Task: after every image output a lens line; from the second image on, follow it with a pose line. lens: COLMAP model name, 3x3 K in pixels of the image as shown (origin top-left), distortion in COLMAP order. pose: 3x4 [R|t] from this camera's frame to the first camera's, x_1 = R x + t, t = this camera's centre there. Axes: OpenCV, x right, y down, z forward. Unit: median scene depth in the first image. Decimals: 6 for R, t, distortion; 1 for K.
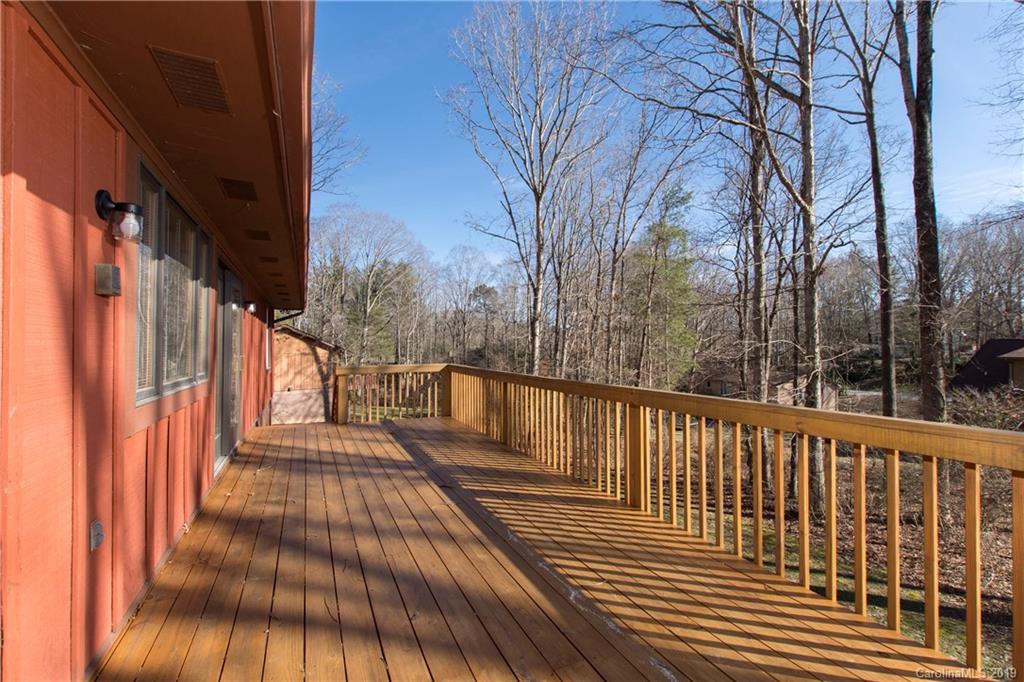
lens RADIAL K [[449.6, 0, 511.4], [0, 449.6, 337.4], [0, 0, 1]] dist [0.005560, -0.001389]
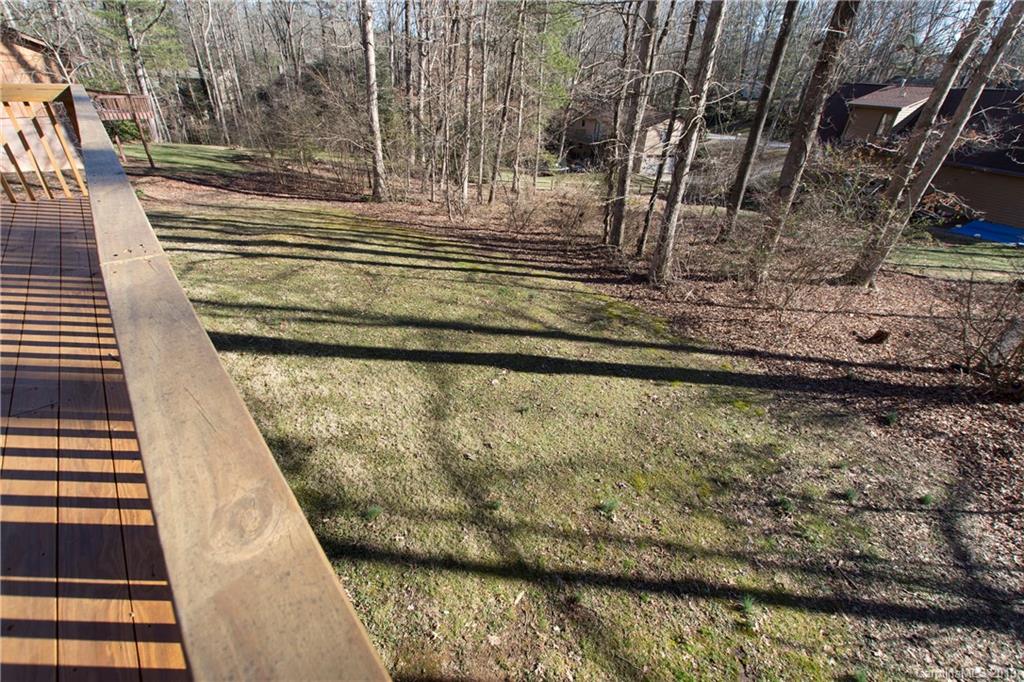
lens RADIAL K [[449.6, 0, 509.4], [0, 449.6, 341.8], [0, 0, 1]] dist [0.005560, -0.001389]
pose [[0.966328, -0.093555, 0.239703, 0.079246], [-0.050368, 0.844767, 0.532759, 0.000518], [-0.252335, -0.526893, 0.811610, 0.146523]]
